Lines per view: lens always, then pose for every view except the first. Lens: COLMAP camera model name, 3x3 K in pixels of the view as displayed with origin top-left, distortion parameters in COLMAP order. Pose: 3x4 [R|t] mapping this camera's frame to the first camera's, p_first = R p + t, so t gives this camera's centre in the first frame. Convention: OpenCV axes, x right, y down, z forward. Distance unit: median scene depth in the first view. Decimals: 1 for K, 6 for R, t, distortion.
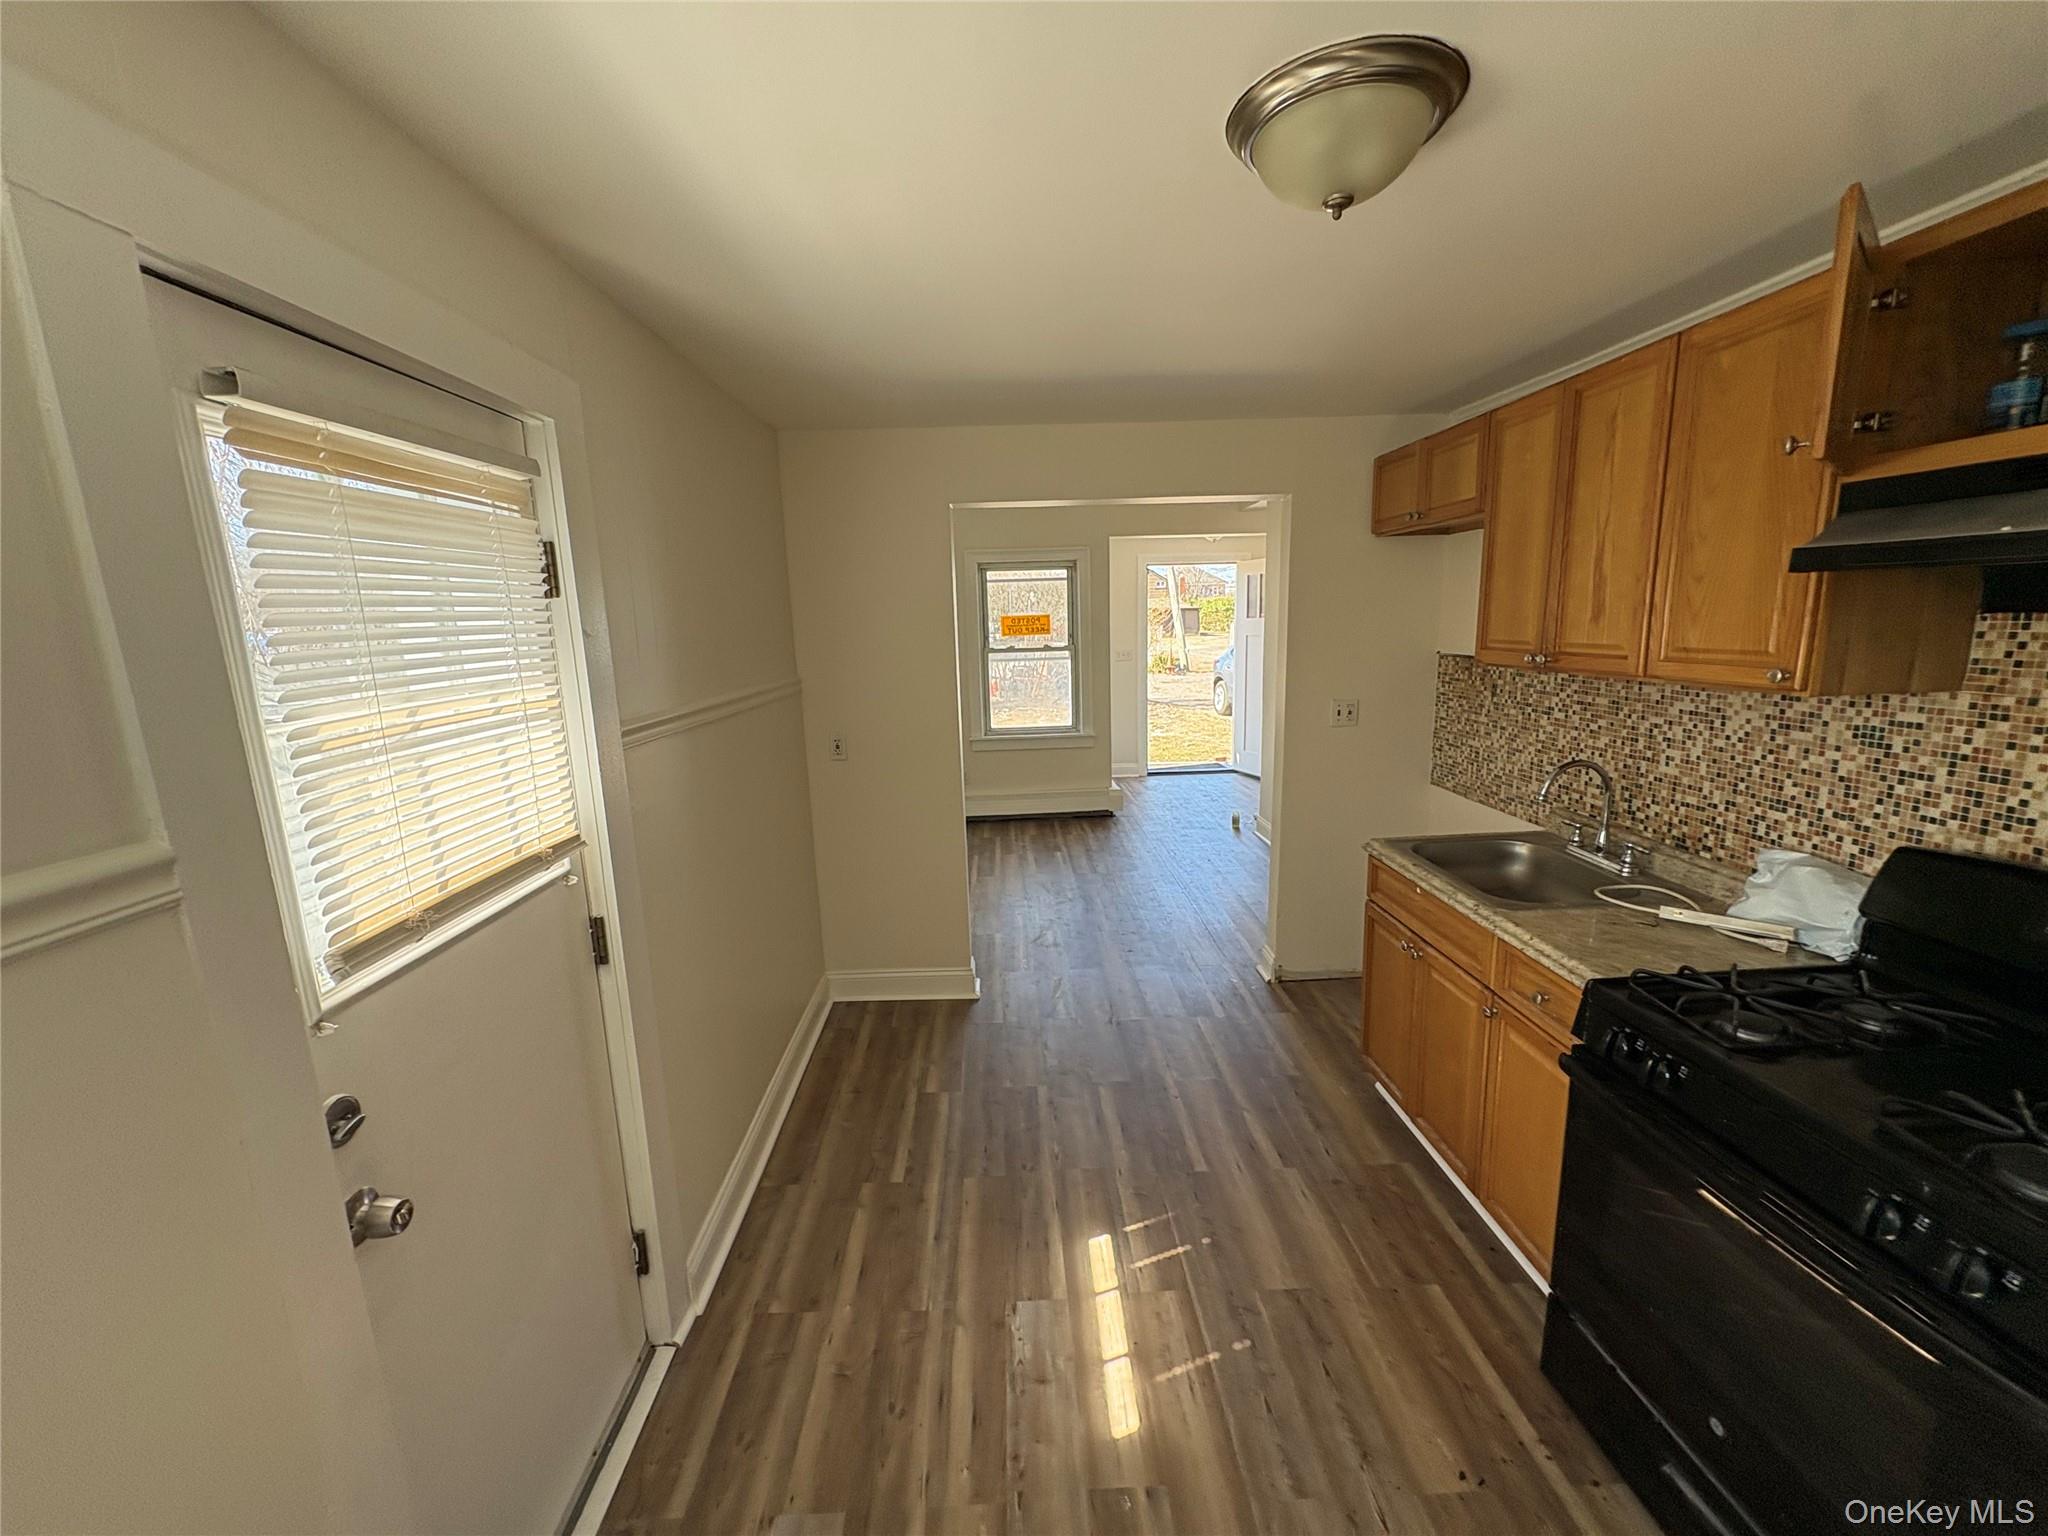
lens RADIAL K [[814.5, 0, 1023.9], [0, 814.5, 770.8], [0, 0, 1]] dist [0.001050, 0.000115]
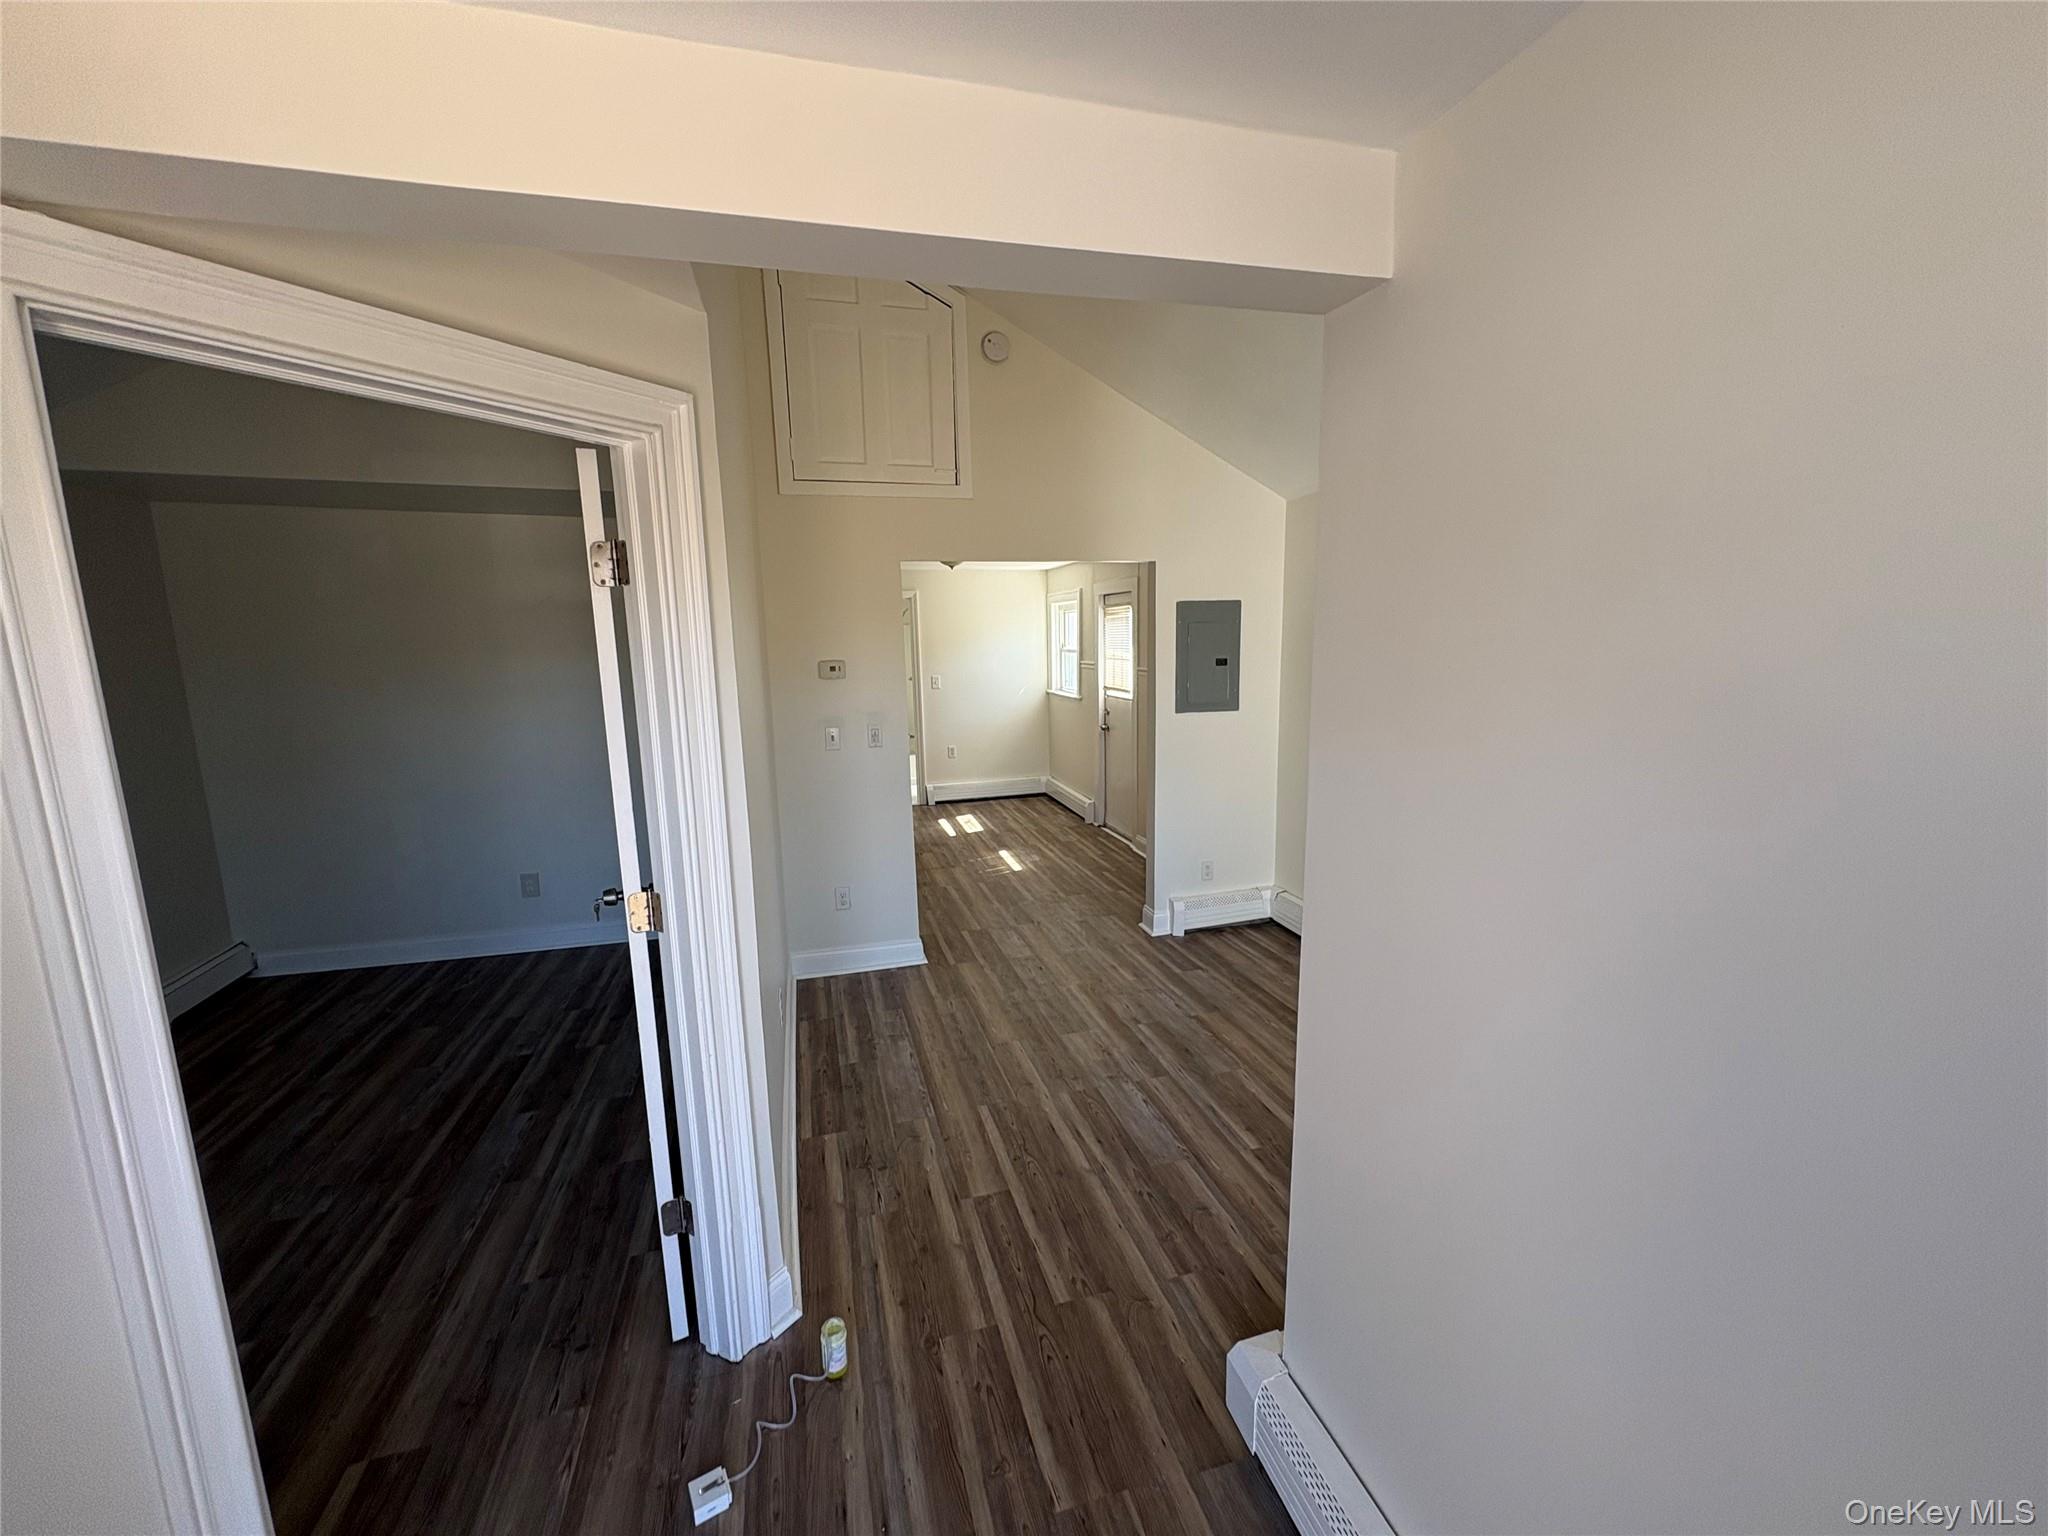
lens RADIAL K [[814.5, 0, 1023.9], [0, 814.5, 770.8], [0, 0, 1]] dist [0.001050, 0.000115]
pose [[-0.969926, 0.089999, -0.226148, 0.728212], [0.005355, 0.936793, 0.349843, -0.765402], [0.243340, 0.338111, -0.909102, 3.708309]]
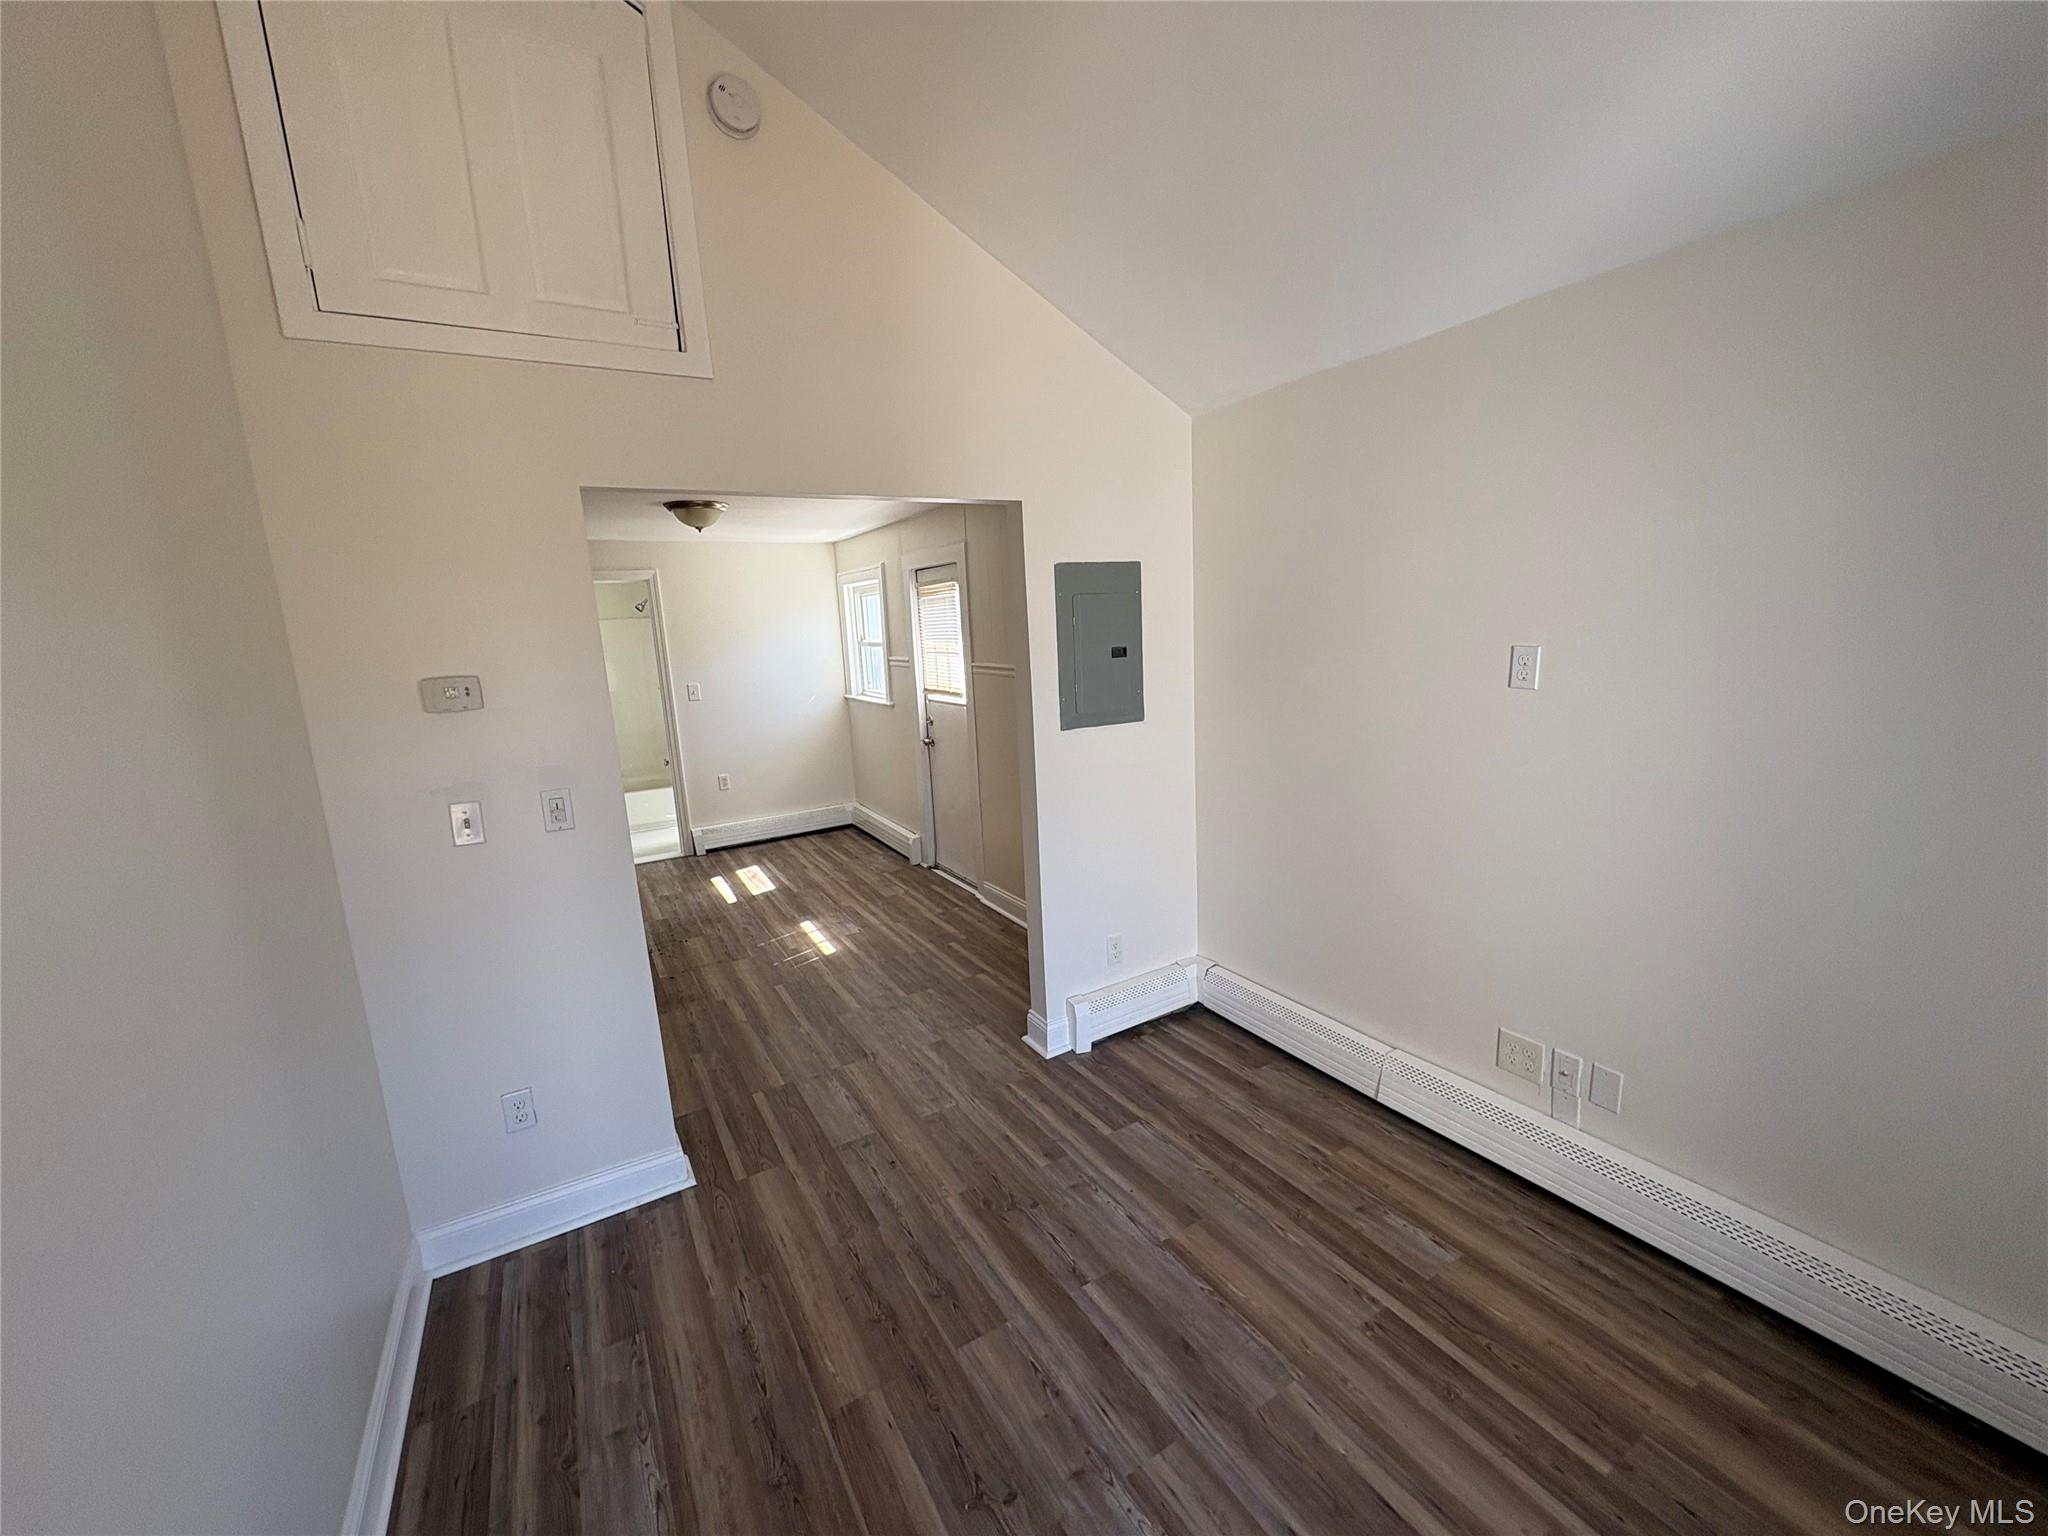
lens RADIAL K [[814.5, 0, 1023.9], [0, 814.5, 770.8], [0, 0, 1]] dist [0.001050, 0.000115]
pose [[-0.873057, 0.160568, -0.460422, 0.569506], [-0.016530, 0.933940, 0.357048, -0.596084], [0.487337, 0.319334, -0.812729, 2.935703]]
